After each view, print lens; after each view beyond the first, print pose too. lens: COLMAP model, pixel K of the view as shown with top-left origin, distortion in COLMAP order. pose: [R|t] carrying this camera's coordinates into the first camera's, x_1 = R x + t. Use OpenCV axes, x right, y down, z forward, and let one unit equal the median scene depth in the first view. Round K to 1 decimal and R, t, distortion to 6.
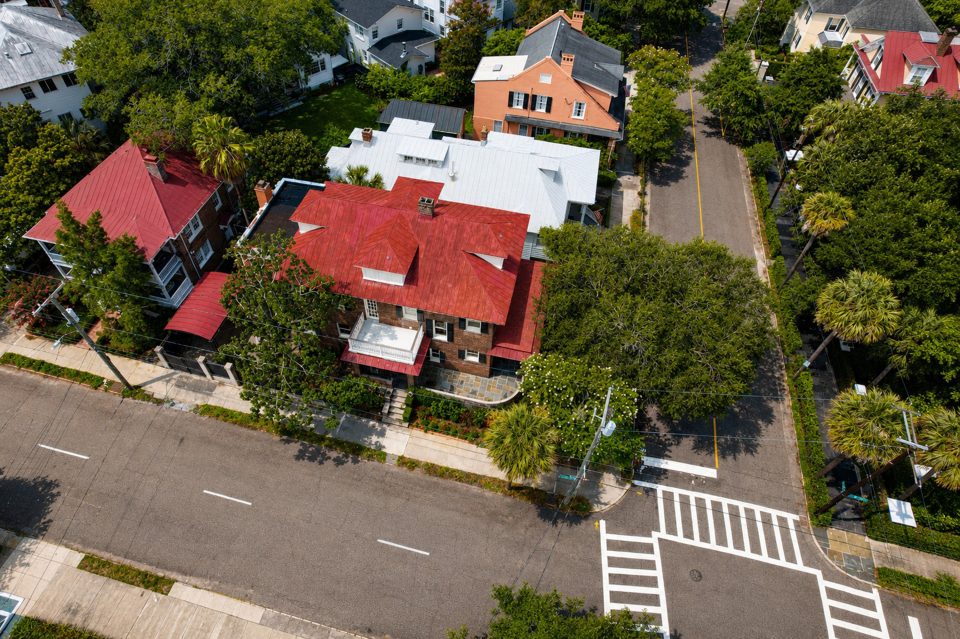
lens RADIAL K [[433.0, 0, 476.6], [0, 433.0, 271.1], [0, 0, 1]] dist [-0.016501, 0.000332]
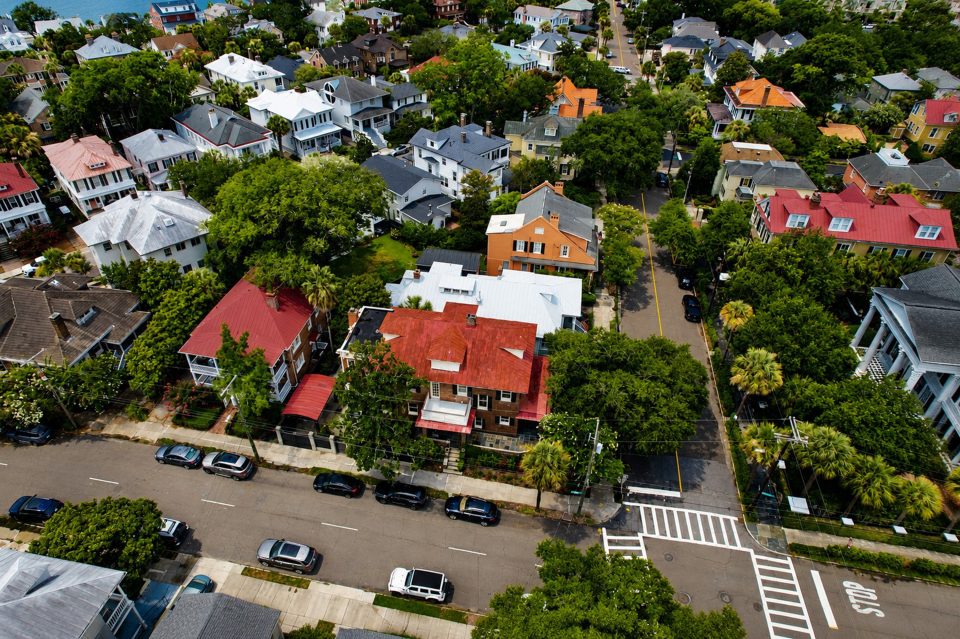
lens RADIAL K [[455.7, 0, 475.7], [0, 455.7, 315.9], [0, 0, 1]] dist [-0.000861, 0.000817]
pose [[0.999044, -0.036098, 0.024671, -0.115838], [0.040166, 0.980646, -0.191626, 0.123247], [-0.017276, 0.192434, 0.981158, -0.492760]]
